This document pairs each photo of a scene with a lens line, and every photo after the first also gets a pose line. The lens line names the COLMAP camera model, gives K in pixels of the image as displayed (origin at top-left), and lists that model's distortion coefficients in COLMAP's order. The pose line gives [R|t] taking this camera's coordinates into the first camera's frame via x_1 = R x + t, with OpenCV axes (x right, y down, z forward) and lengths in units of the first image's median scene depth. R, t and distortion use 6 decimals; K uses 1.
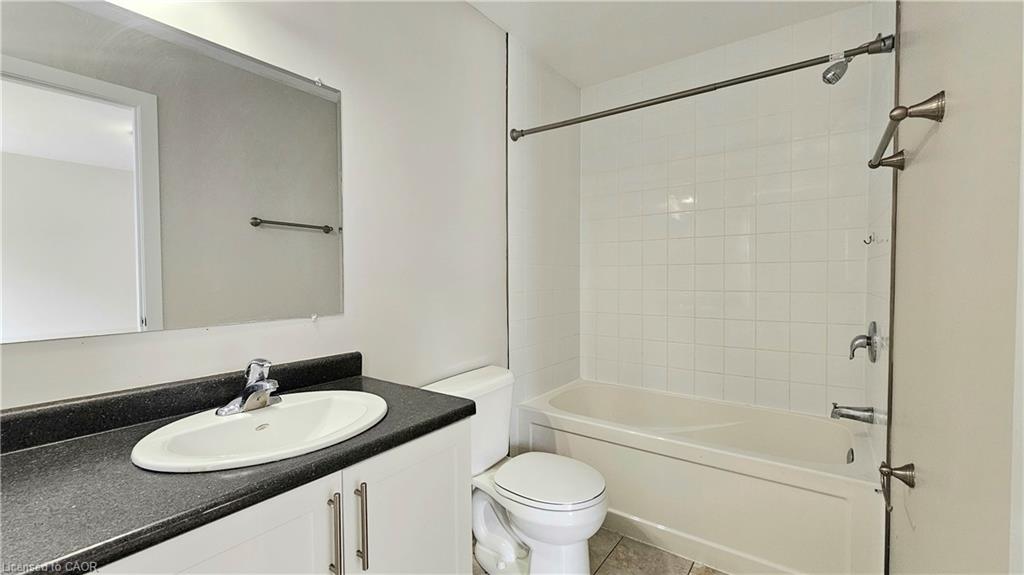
lens RADIAL K [[419.6, 0, 513.8], [0, 419.6, 287.9], [0, 0, 1]] dist [0.000232, 0.000335]
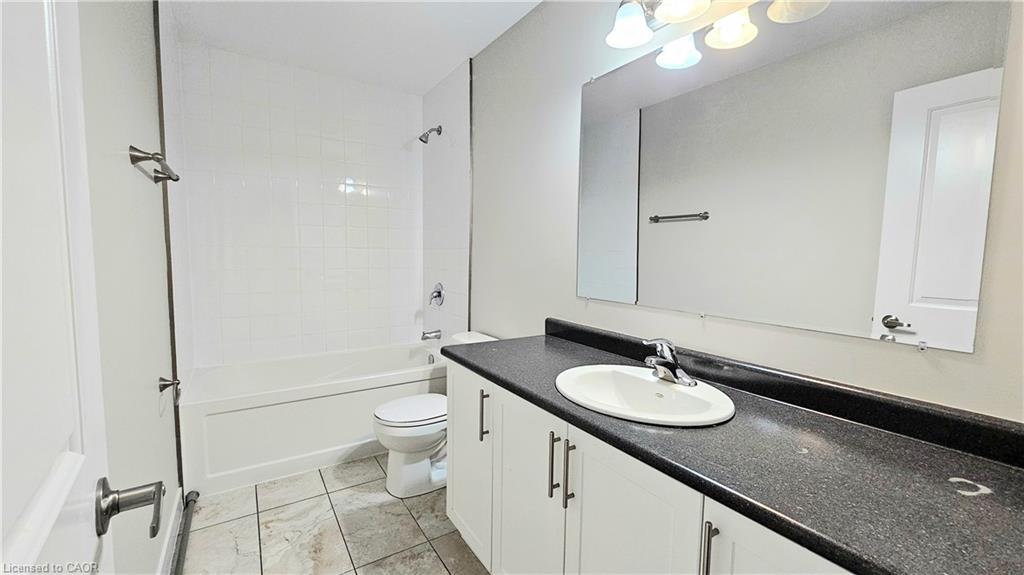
lens RADIAL K [[419.6, 0, 512.1], [0, 419.6, 288.6], [0, 0, 1]] dist [0.000232, 0.000335]
pose [[-0.356940, 0.077243, -0.930928, 0.722465], [-0.034912, 0.994776, 0.095926, -0.084073], [0.933475, 0.066740, -0.352379, 1.119235]]
